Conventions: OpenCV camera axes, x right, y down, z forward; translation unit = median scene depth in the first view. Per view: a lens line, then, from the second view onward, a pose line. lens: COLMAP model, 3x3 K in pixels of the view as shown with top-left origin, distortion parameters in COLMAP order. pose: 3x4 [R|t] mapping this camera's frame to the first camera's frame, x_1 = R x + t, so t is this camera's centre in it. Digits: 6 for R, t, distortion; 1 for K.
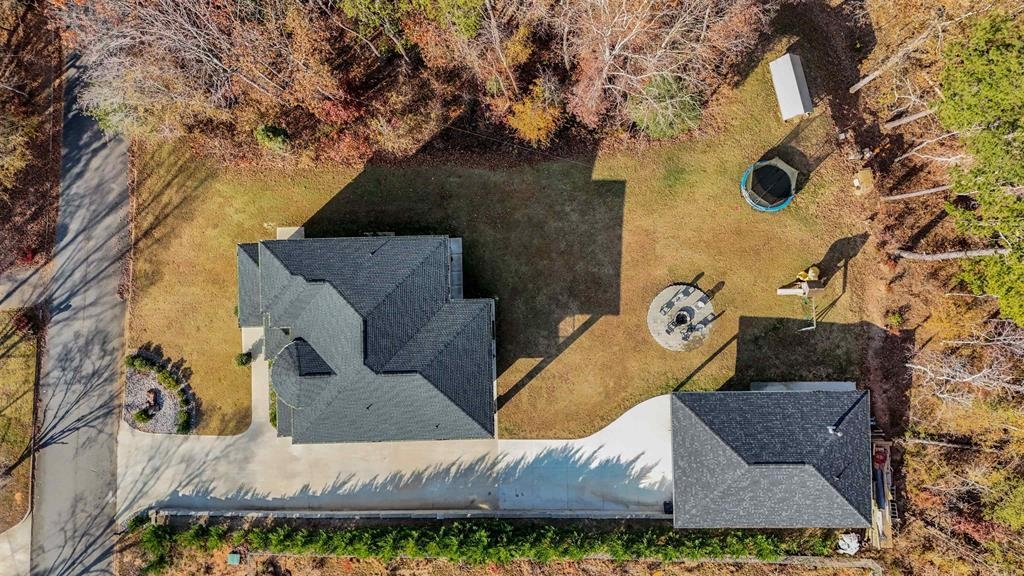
lens RADIAL K [[743.2, 0, 509.7], [0, 743.2, 289.7], [0, 0, 1]] dist [0.064481, -0.101829]
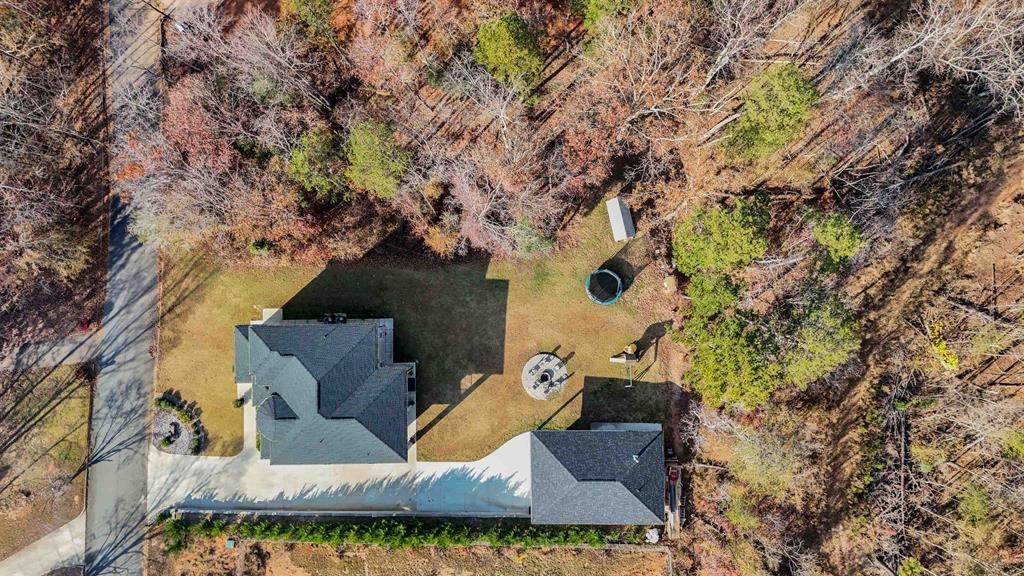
lens RADIAL K [[724.0, 0, 512.0], [0, 724.0, 288.0], [0, 0, 1]] dist [0.058215, -0.098980]
pose [[0.999961, 0.008474, 0.002672, 0.159966], [-0.008456, 0.999942, -0.006723, -0.122302], [-0.002728, 0.006700, 0.999974, -0.390608]]
